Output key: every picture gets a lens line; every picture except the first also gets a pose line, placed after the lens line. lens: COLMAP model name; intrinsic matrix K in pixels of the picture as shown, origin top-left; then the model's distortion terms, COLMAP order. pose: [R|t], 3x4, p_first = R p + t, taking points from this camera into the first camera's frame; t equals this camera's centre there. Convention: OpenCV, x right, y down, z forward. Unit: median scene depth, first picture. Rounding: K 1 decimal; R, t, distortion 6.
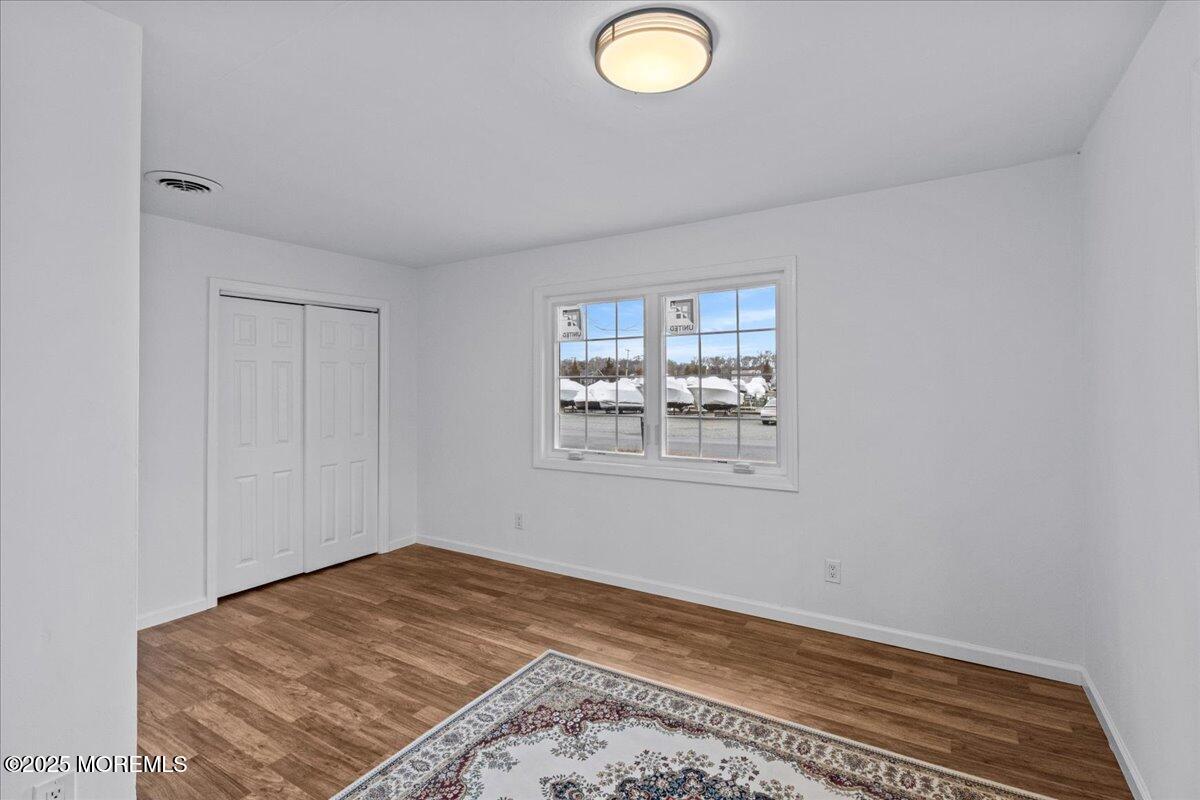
lens RADIAL K [[558.5, 0, 606.1], [0, 558.5, 388.6], [0, 0, 1]] dist [0.000797, -0.000105]
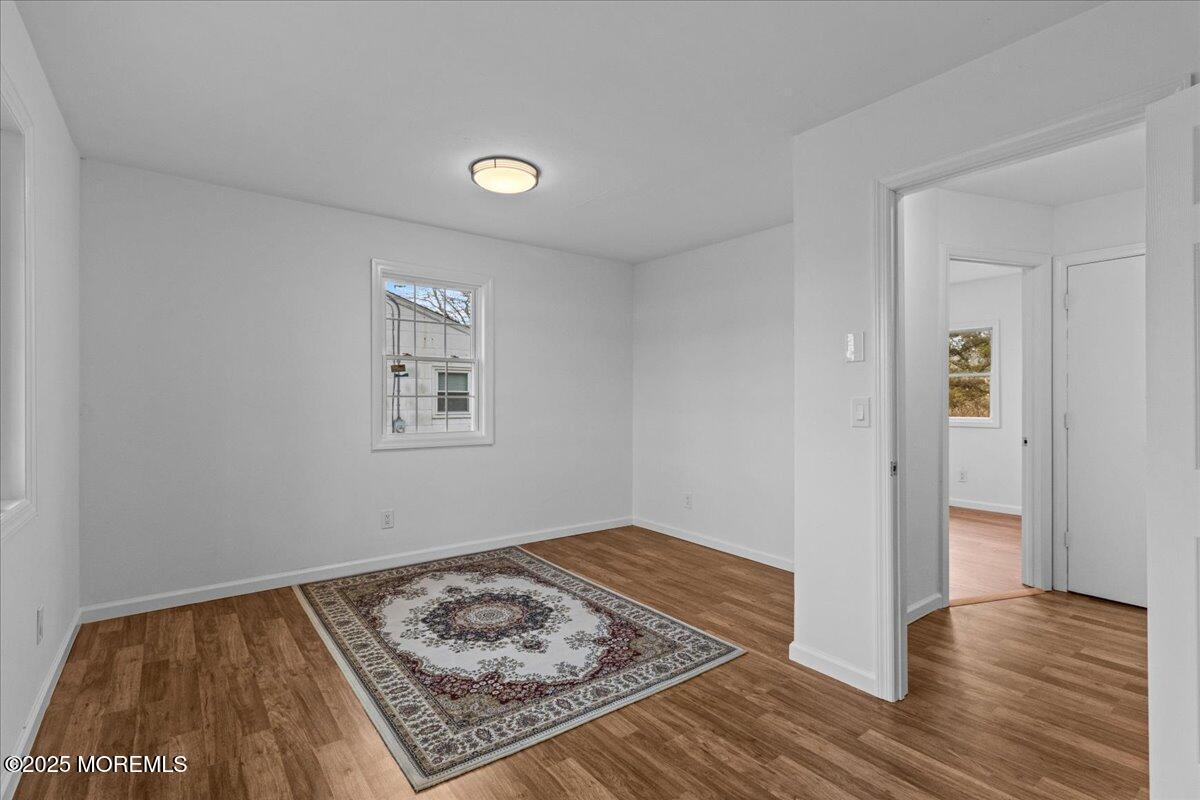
lens RADIAL K [[558.5, 0, 606.1], [0, 558.5, 388.6], [0, 0, 1]] dist [0.000797, -0.000105]
pose [[-0.933684, 0.009816, 0.357962, -0.626705], [0.002697, 0.999789, -0.020383, 0.083134], [-0.358087, -0.018066, -0.933514, 1.873108]]
